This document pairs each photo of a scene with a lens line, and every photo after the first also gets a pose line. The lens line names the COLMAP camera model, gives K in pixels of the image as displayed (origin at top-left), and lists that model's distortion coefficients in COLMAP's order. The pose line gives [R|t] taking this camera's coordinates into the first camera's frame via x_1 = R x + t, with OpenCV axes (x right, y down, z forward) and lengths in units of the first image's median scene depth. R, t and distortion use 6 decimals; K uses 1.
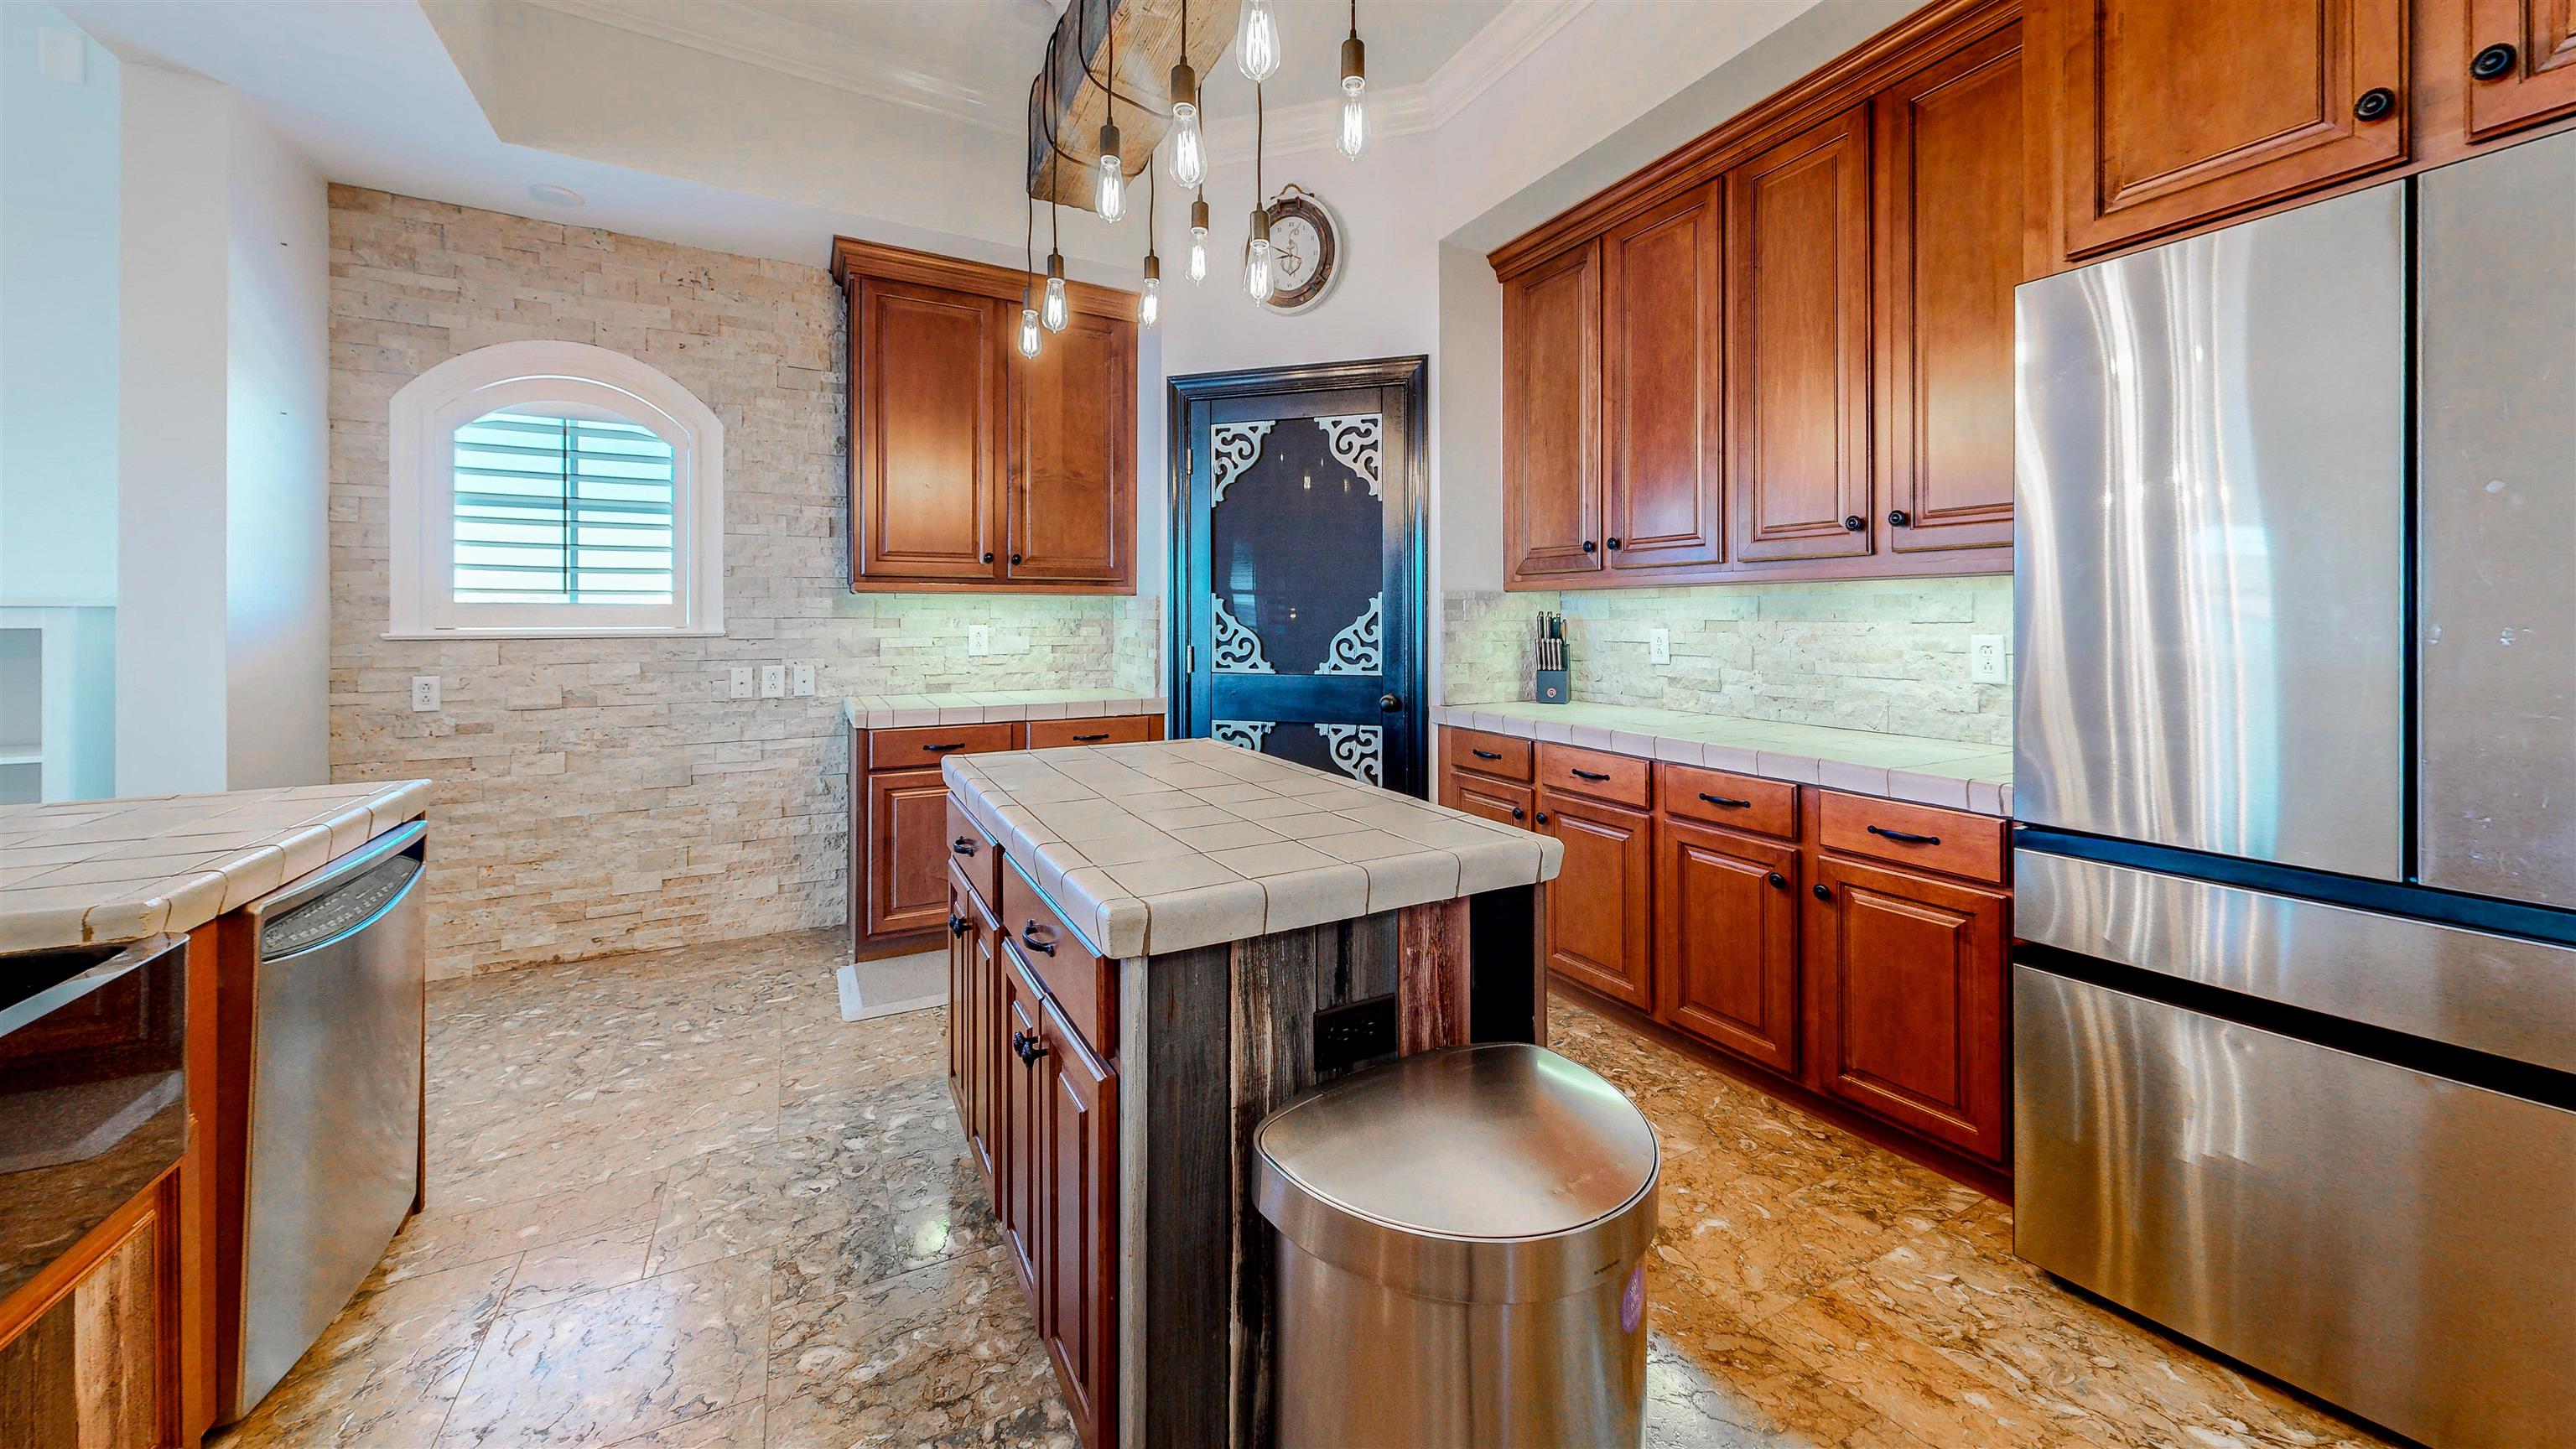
lens RADIAL K [[934.4, 0, 1288.0], [0, 934.4, 724.5], [0, 0, 1]] dist [0.000062, 0.000120]
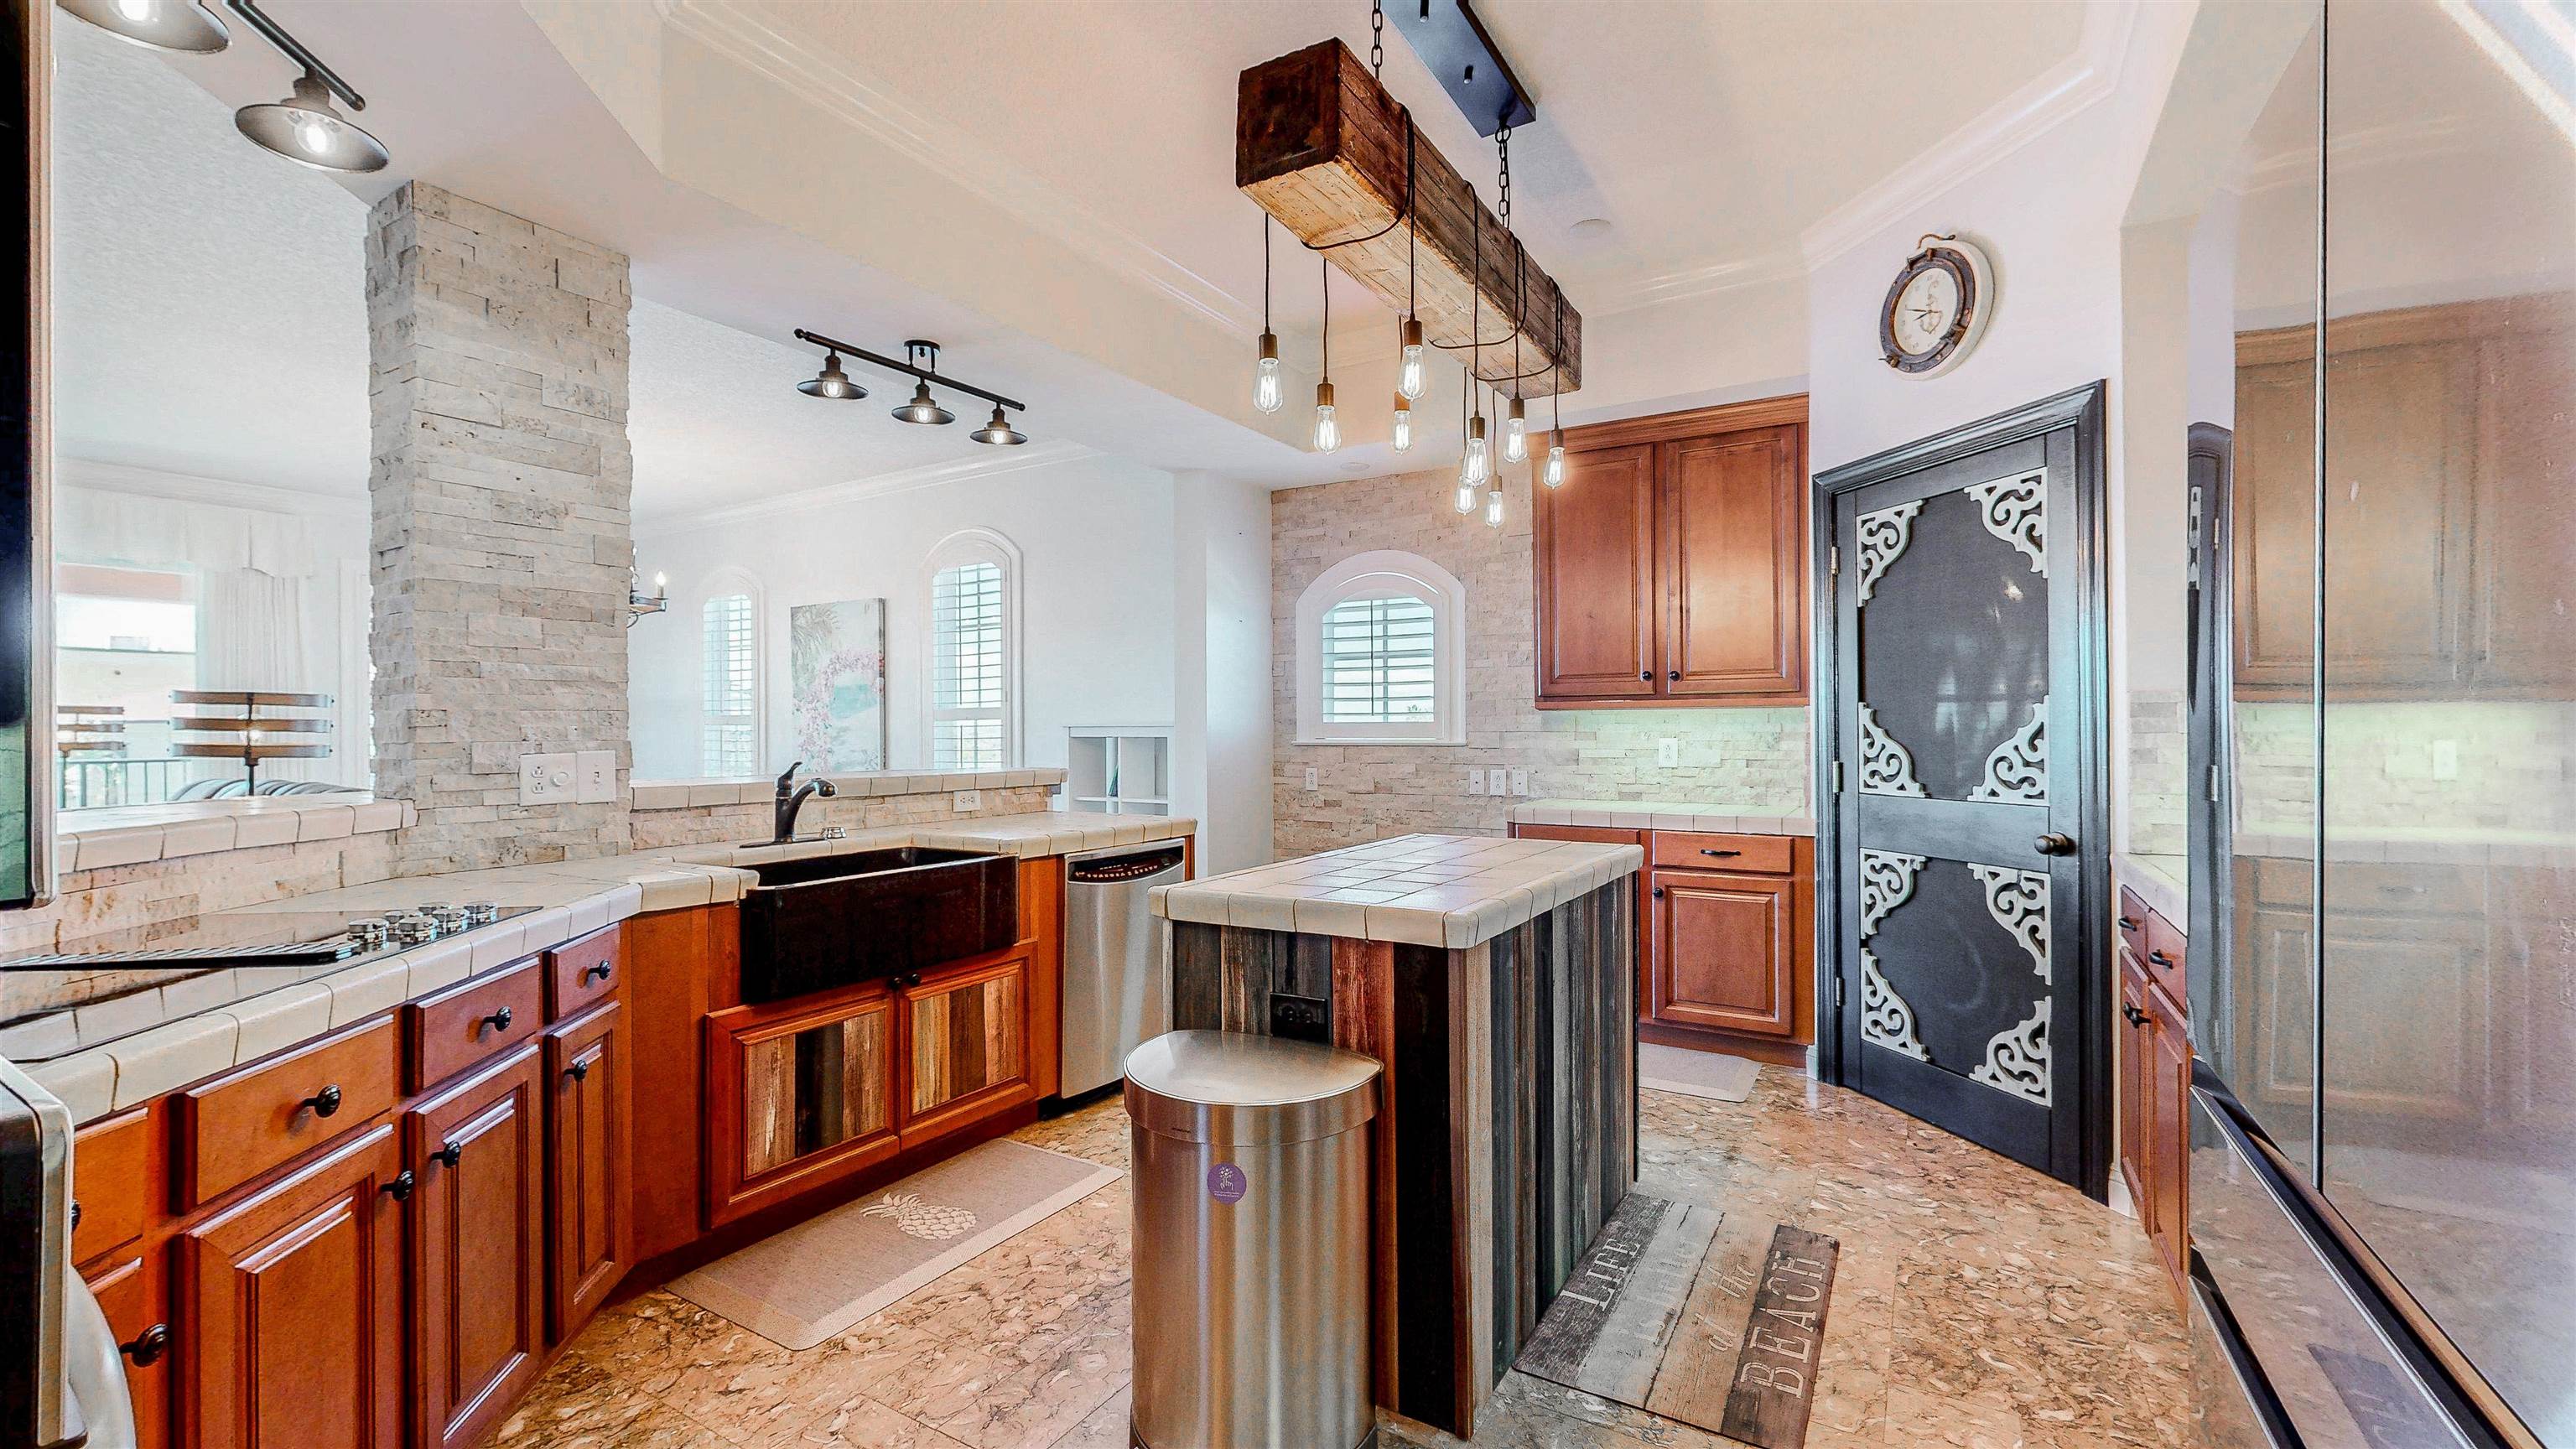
lens RADIAL K [[1057.4, 0, 1288.0], [0, 1057.4, 724.5], [0, 0, 1]] dist [-0.000007, 0.000031]
pose [[0.500277, -0.008424, -0.865825, 0.540226], [-0.098220, 0.992946, -0.066413, -0.001398], [0.860277, 0.118266, 0.495921, 0.051066]]
